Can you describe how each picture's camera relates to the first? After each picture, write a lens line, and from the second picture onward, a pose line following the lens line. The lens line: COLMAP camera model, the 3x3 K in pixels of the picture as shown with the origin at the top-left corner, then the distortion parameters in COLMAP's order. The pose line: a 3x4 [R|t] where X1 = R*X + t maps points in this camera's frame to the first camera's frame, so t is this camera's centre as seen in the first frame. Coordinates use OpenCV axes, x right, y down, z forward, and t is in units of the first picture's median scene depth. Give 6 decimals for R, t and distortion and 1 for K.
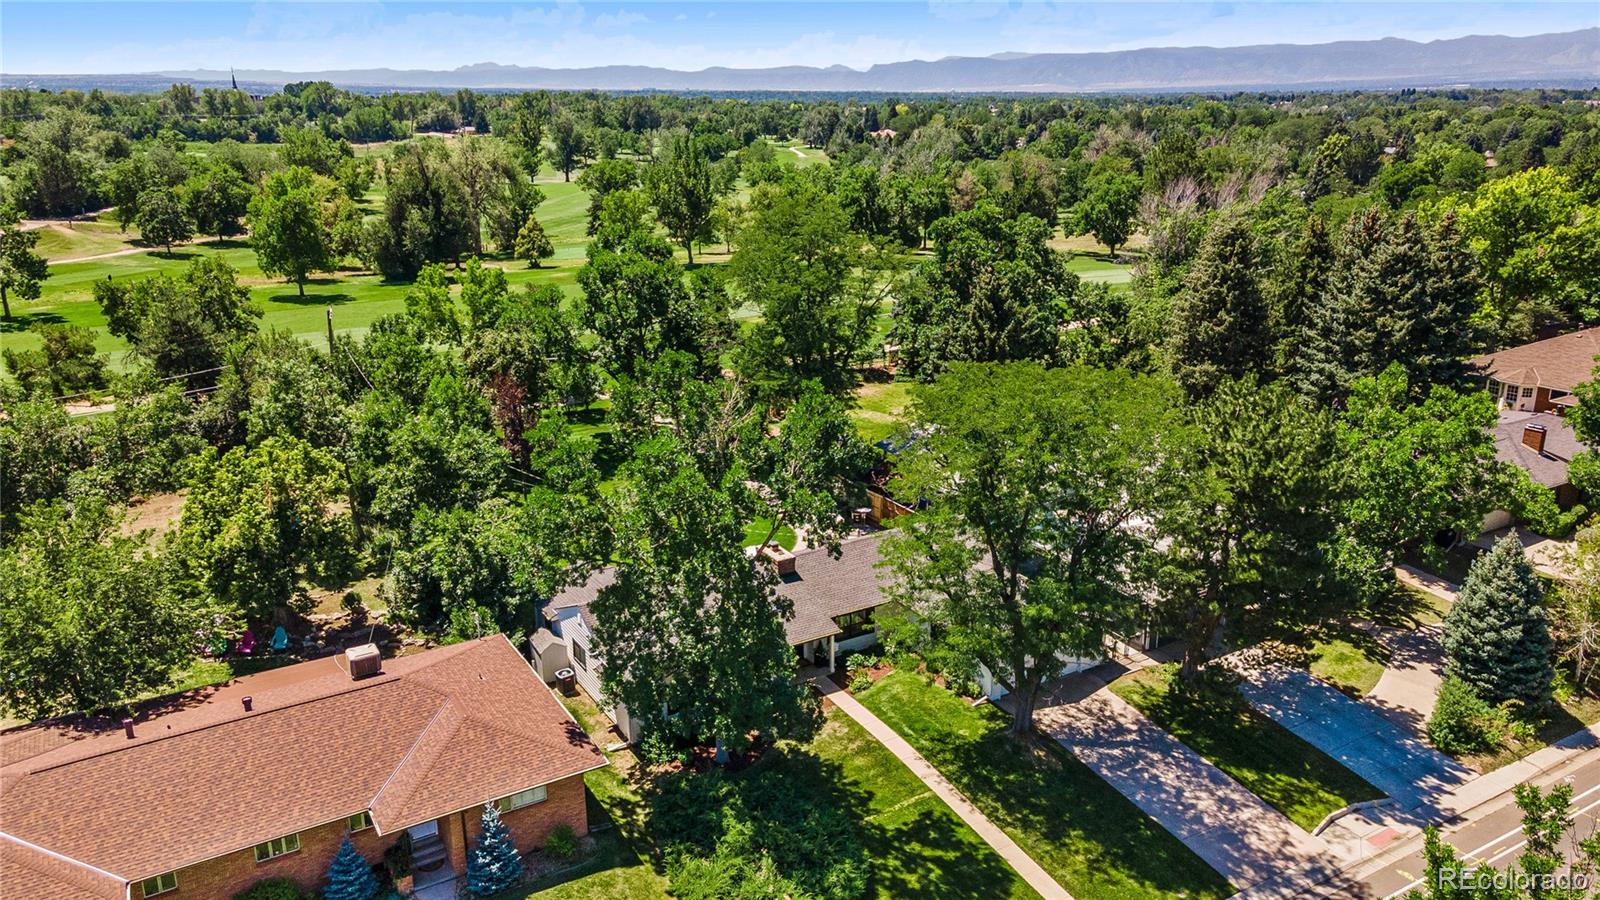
lens RADIAL K [[1184.0, 0, 808.1], [0, 1184.0, 452.4], [0, 0, 1]] dist [0.038820, 0.040837]
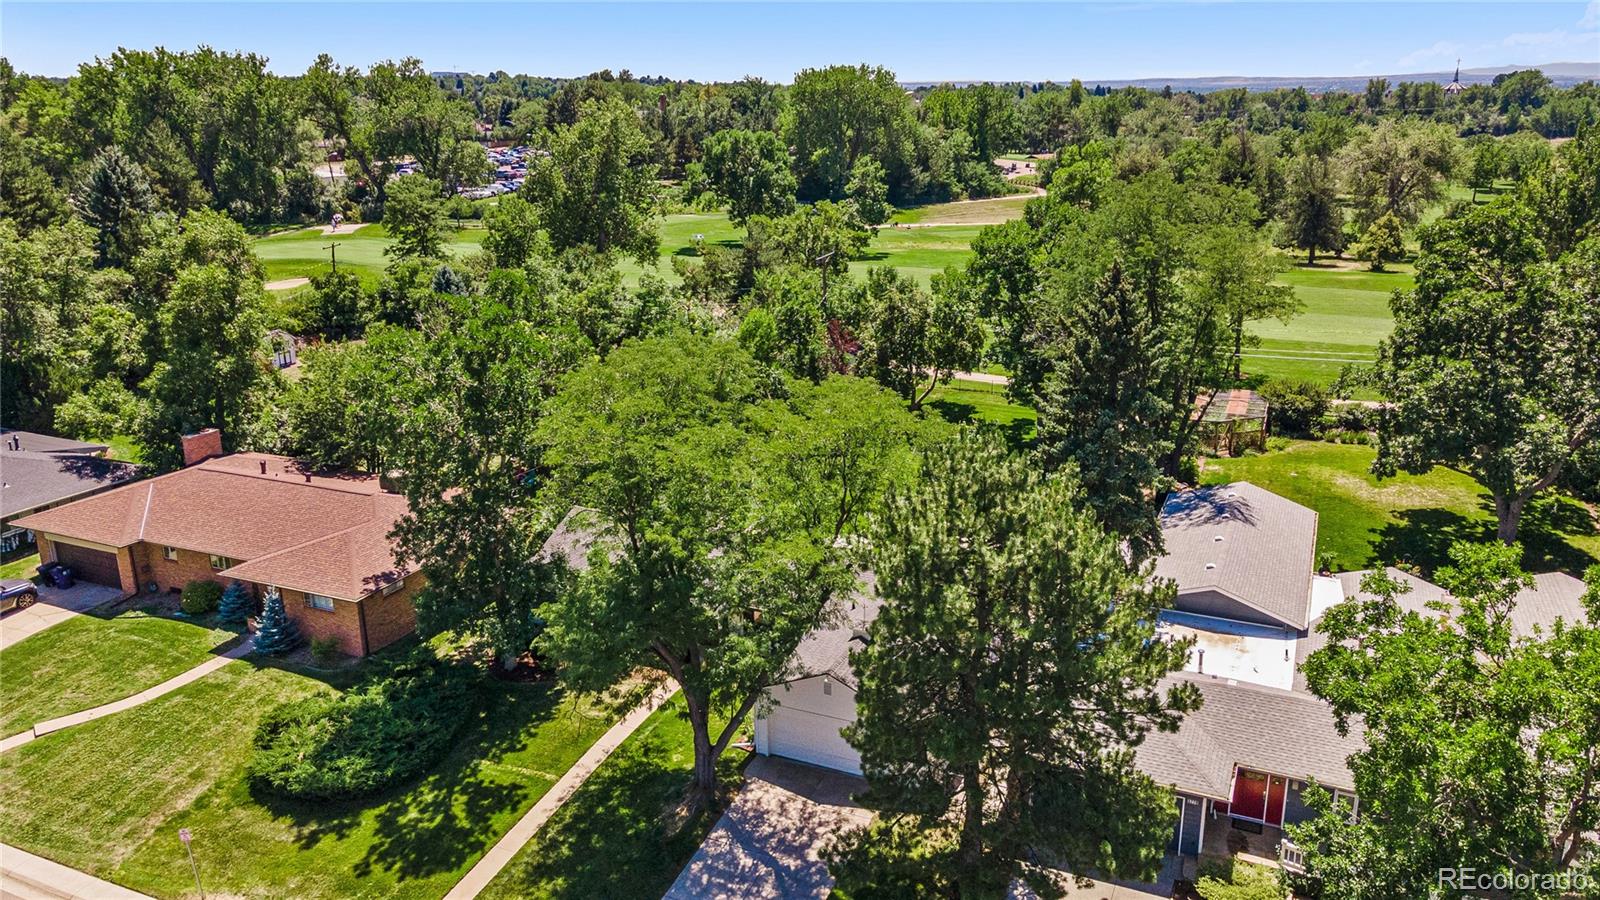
lens RADIAL K [[1184.0, 0, 808.1], [0, 1184.0, 452.4], [0, 0, 1]] dist [0.038820, 0.040837]
pose [[0.572207, 0.241936, -0.783611, 0.834770], [-0.241276, 0.962871, 0.121098, -0.113599], [0.783814, 0.119773, 0.609335, 0.522409]]
